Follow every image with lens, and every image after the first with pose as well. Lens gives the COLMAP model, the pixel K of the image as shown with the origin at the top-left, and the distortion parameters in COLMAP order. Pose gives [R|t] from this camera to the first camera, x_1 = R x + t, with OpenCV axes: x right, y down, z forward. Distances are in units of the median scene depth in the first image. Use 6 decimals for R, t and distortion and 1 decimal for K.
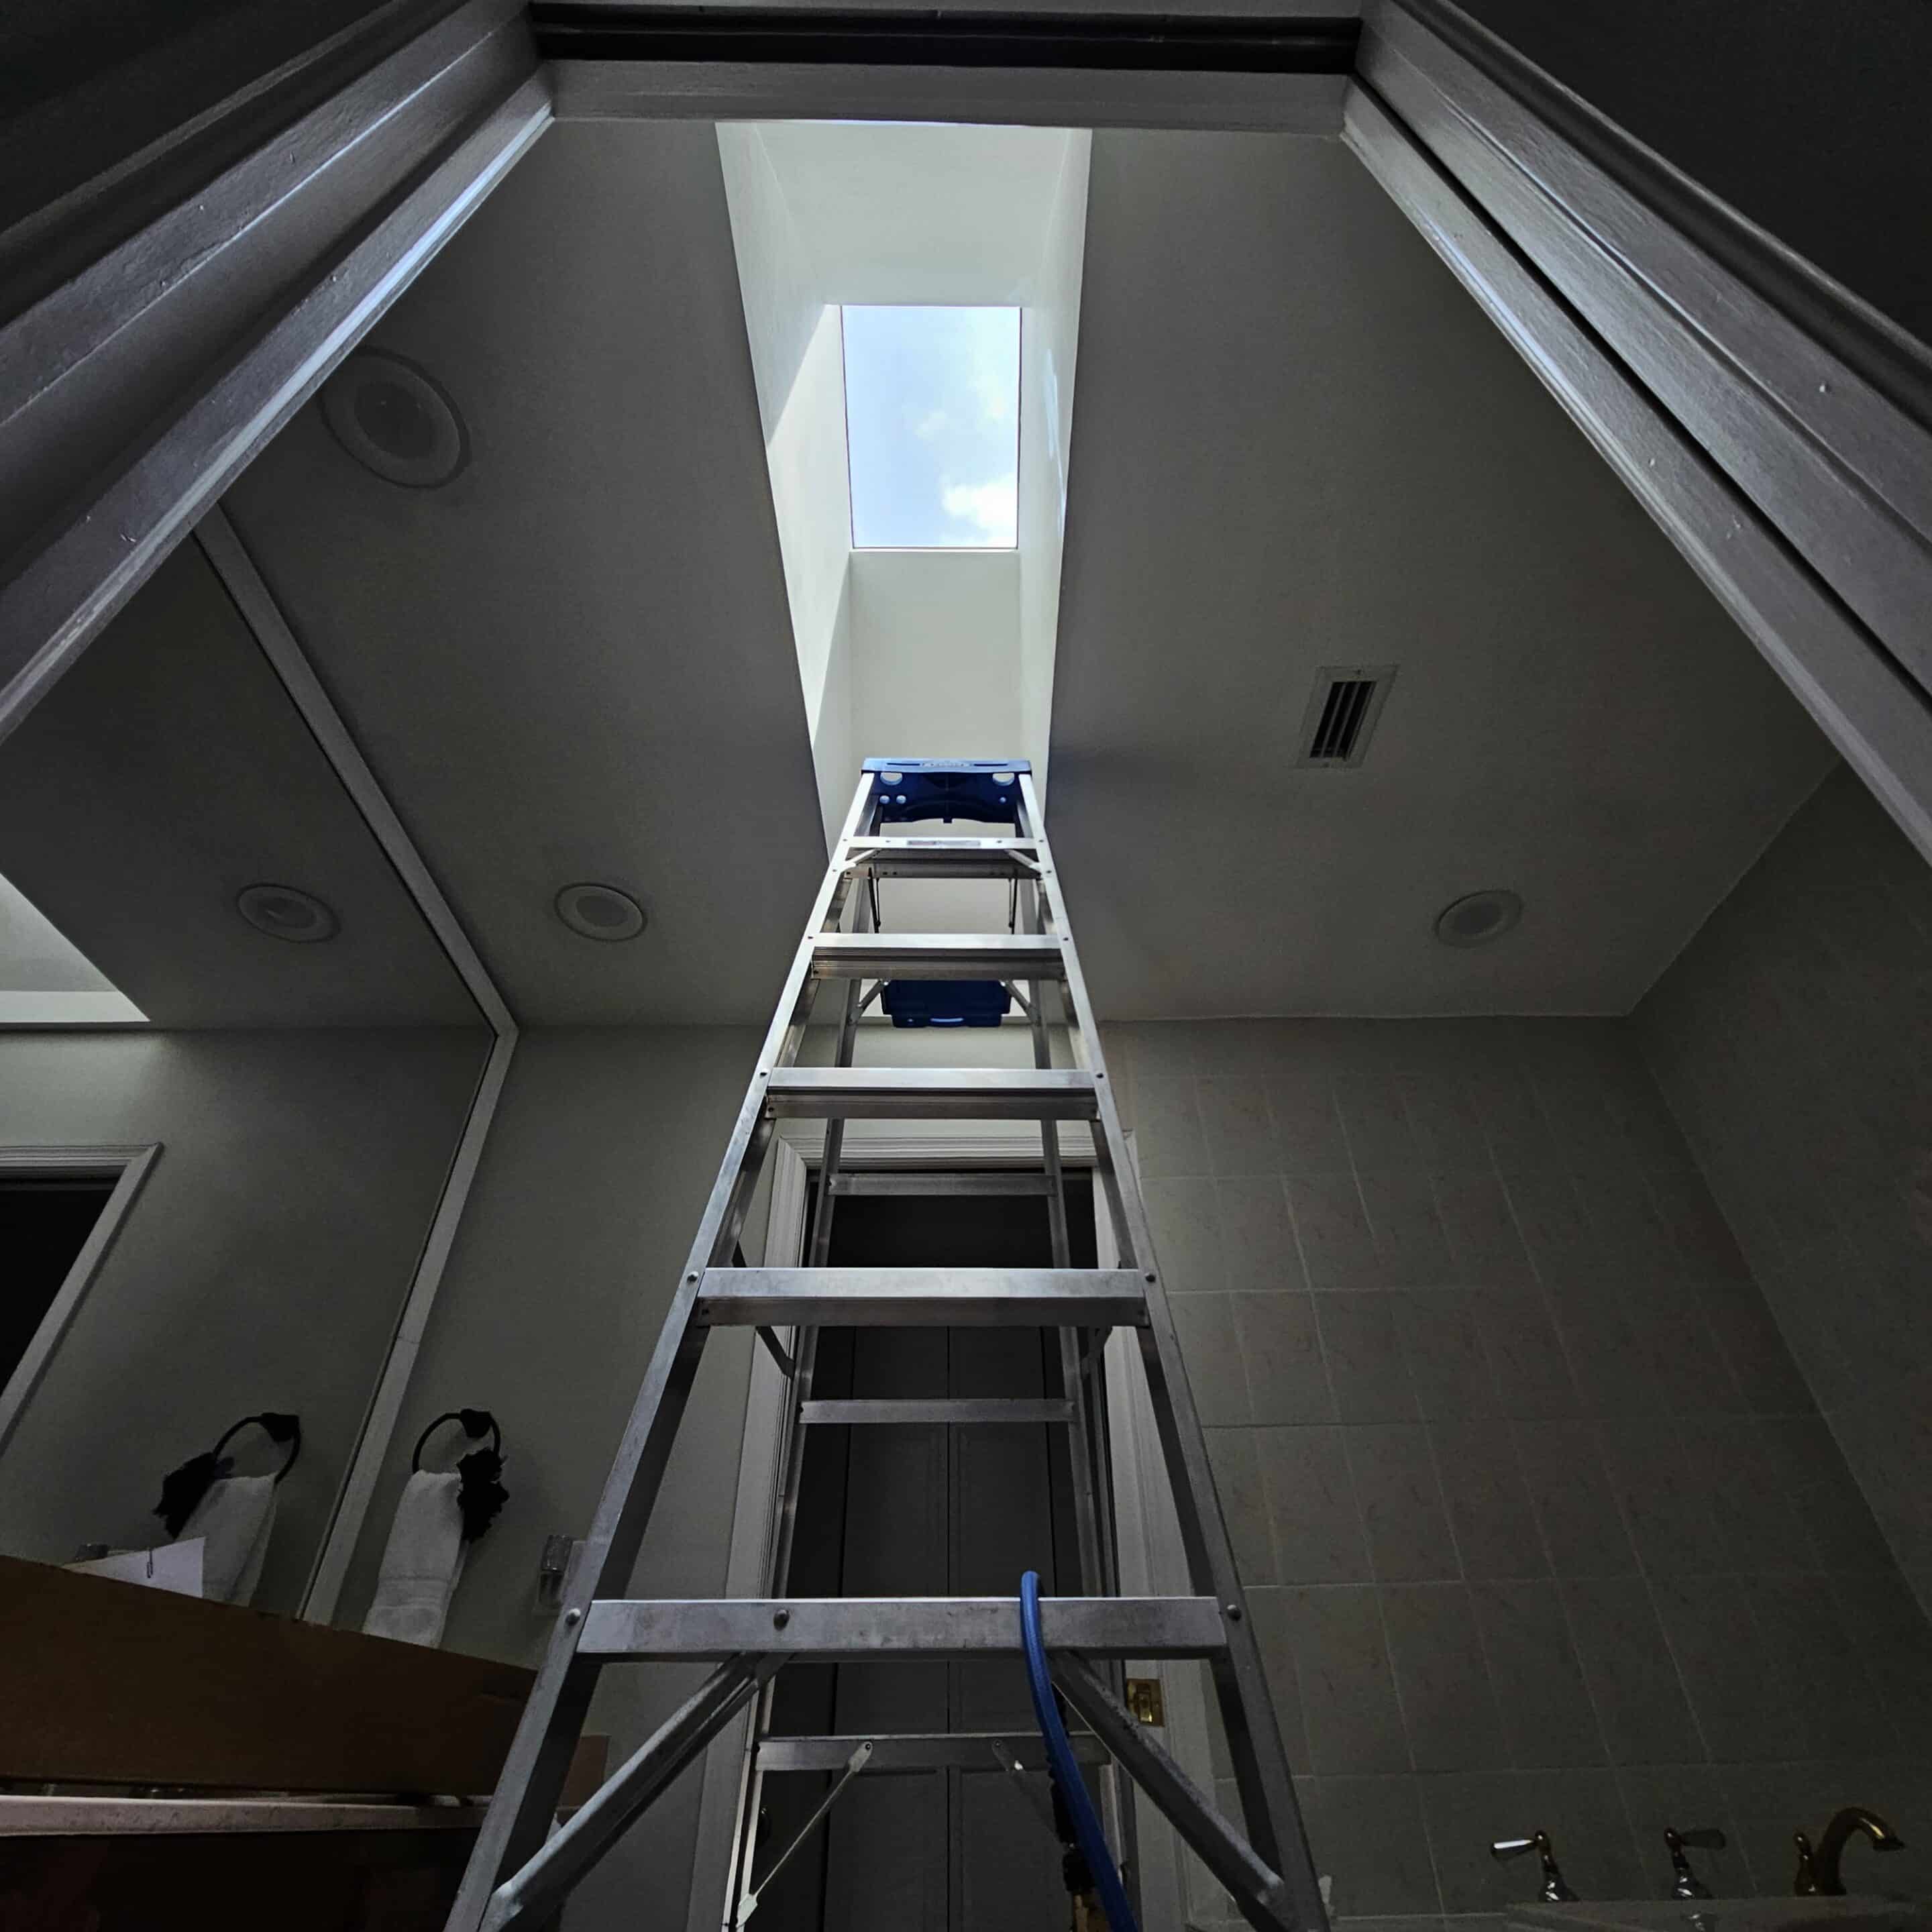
lens RADIAL K [[1060.6, 0, 969.8], [0, 1060.6, 968.3], [0, 0, 1]] dist [0.029115, -0.014075]
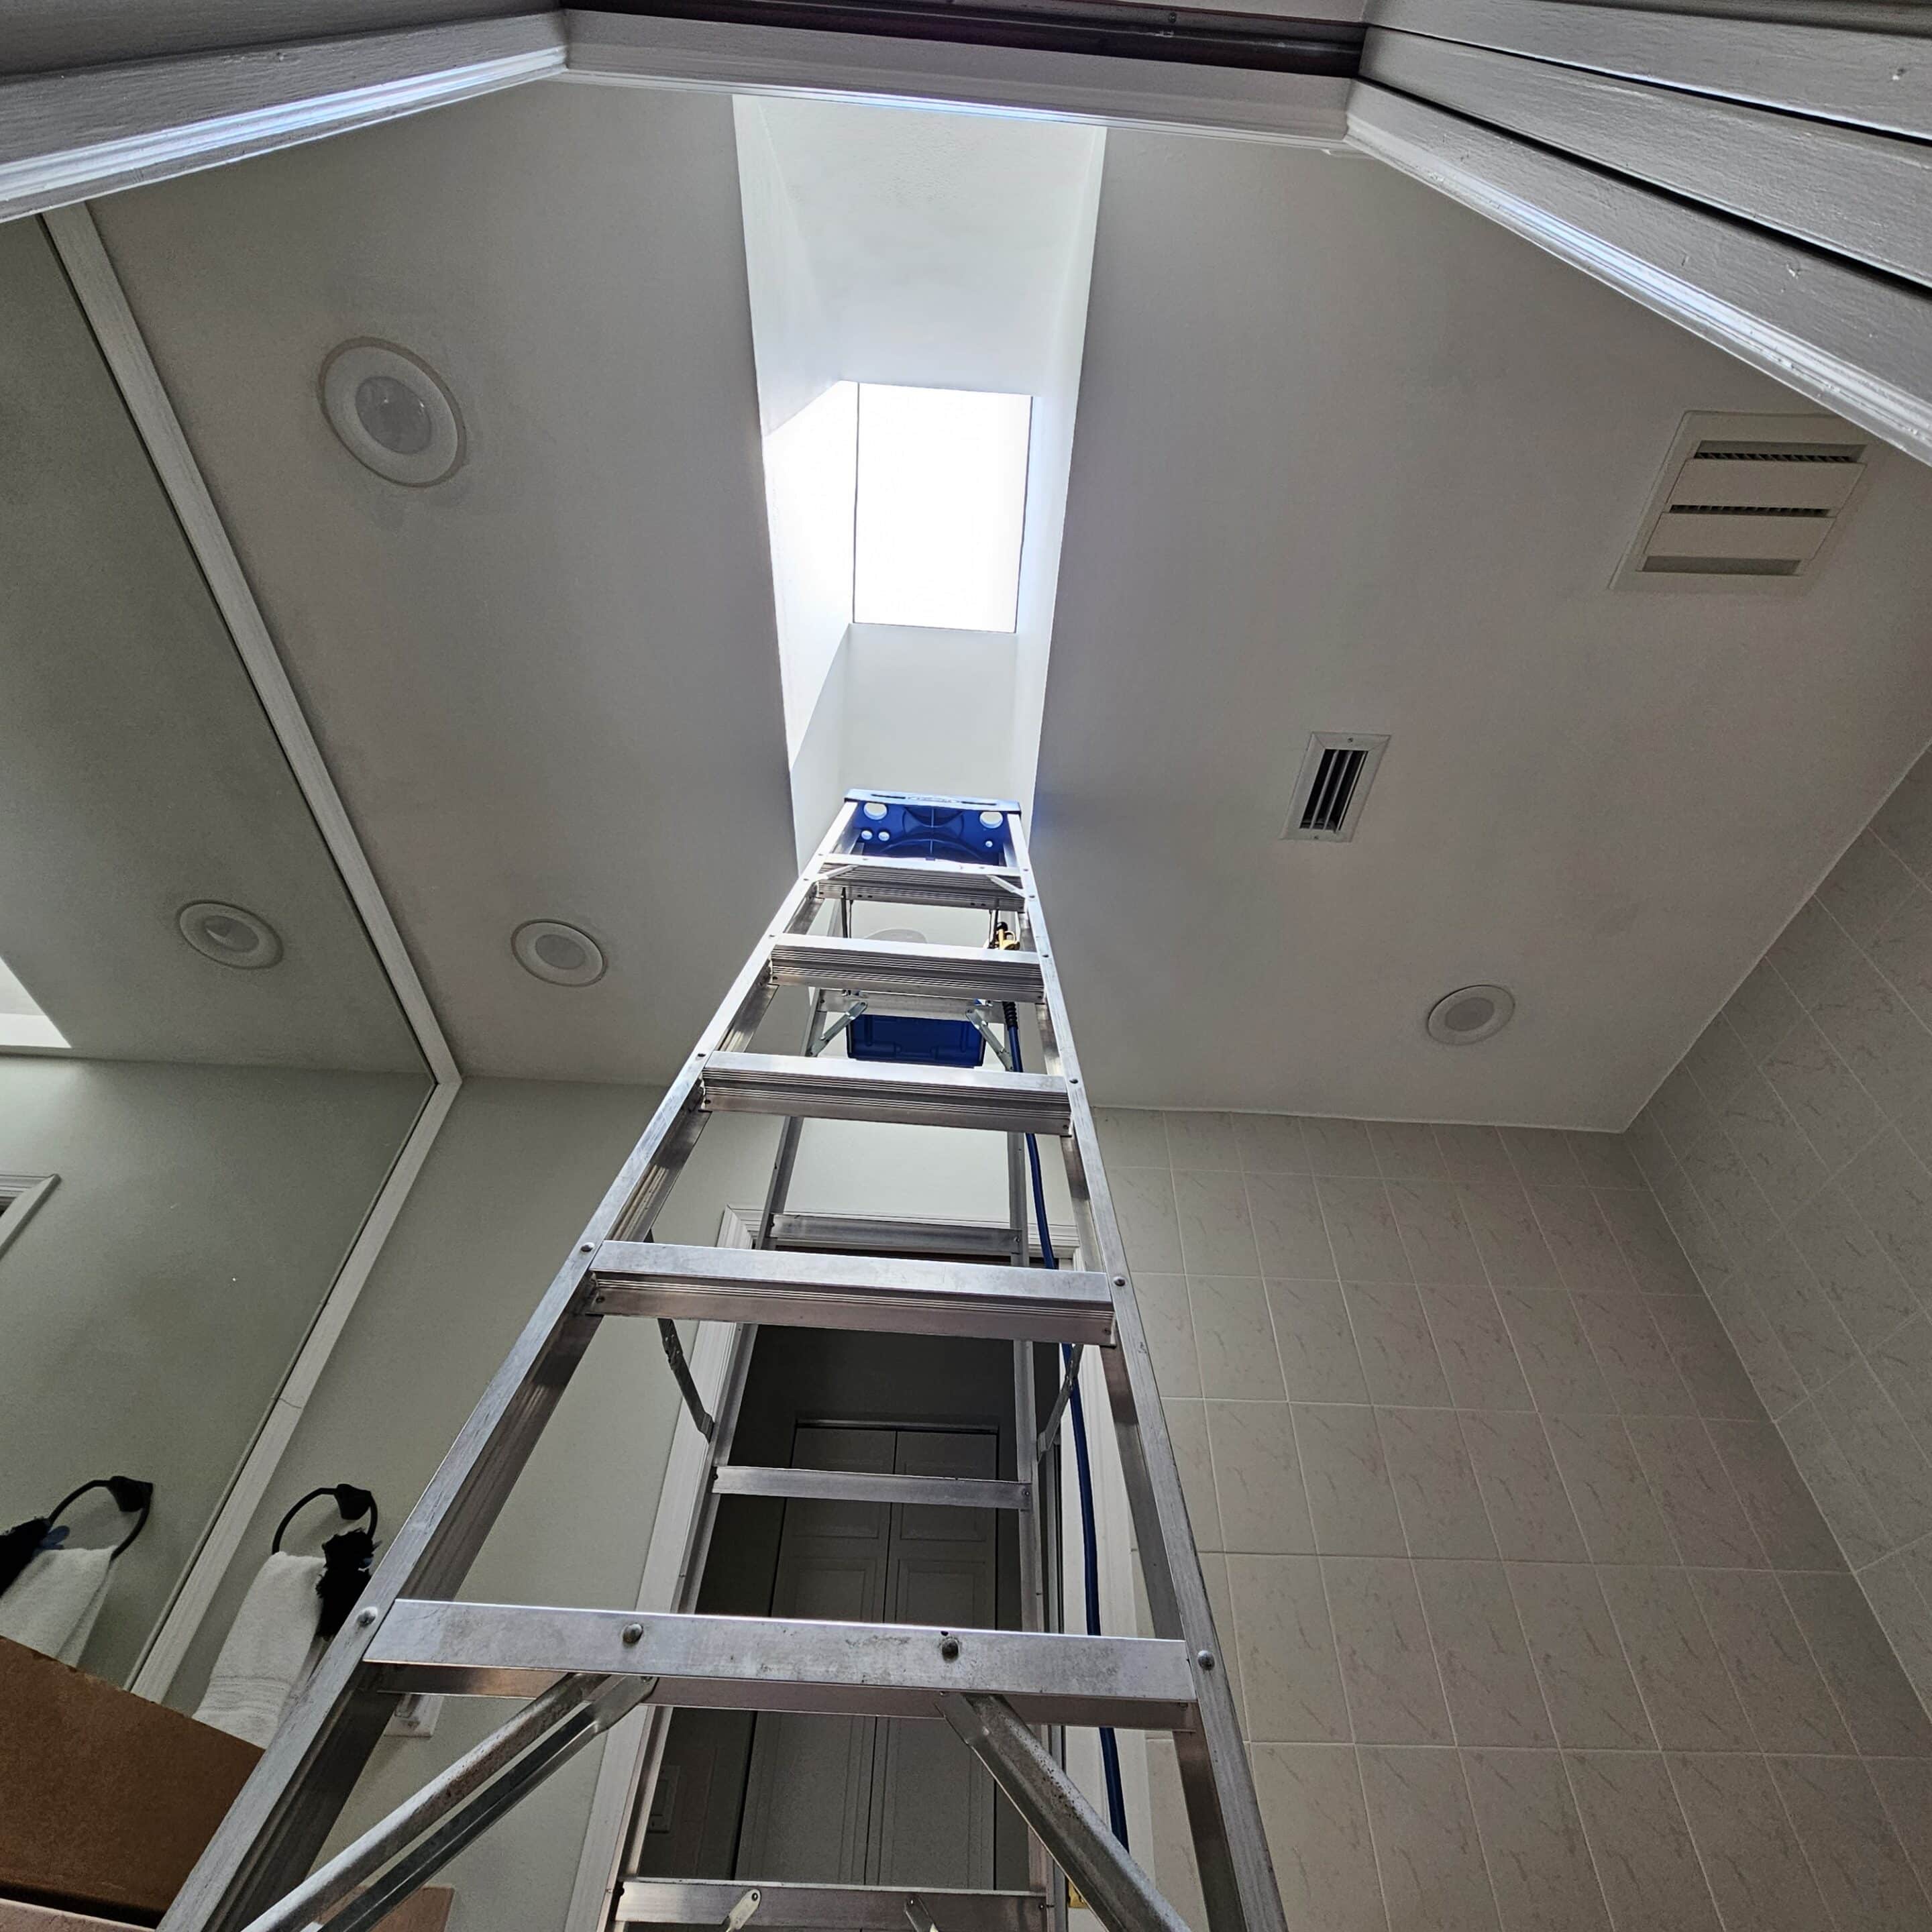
lens RADIAL K [[1060.6, 0, 973.1], [0, 1060.6, 956.7], [0, 0, 1]] dist [0.029115, -0.014075]
pose [[0.998200, 0.058438, 0.013450, 0.014282], [-0.056086, 0.989200, -0.135418, 0.087774], [-0.021219, 0.134420, 0.990697, 0.061823]]
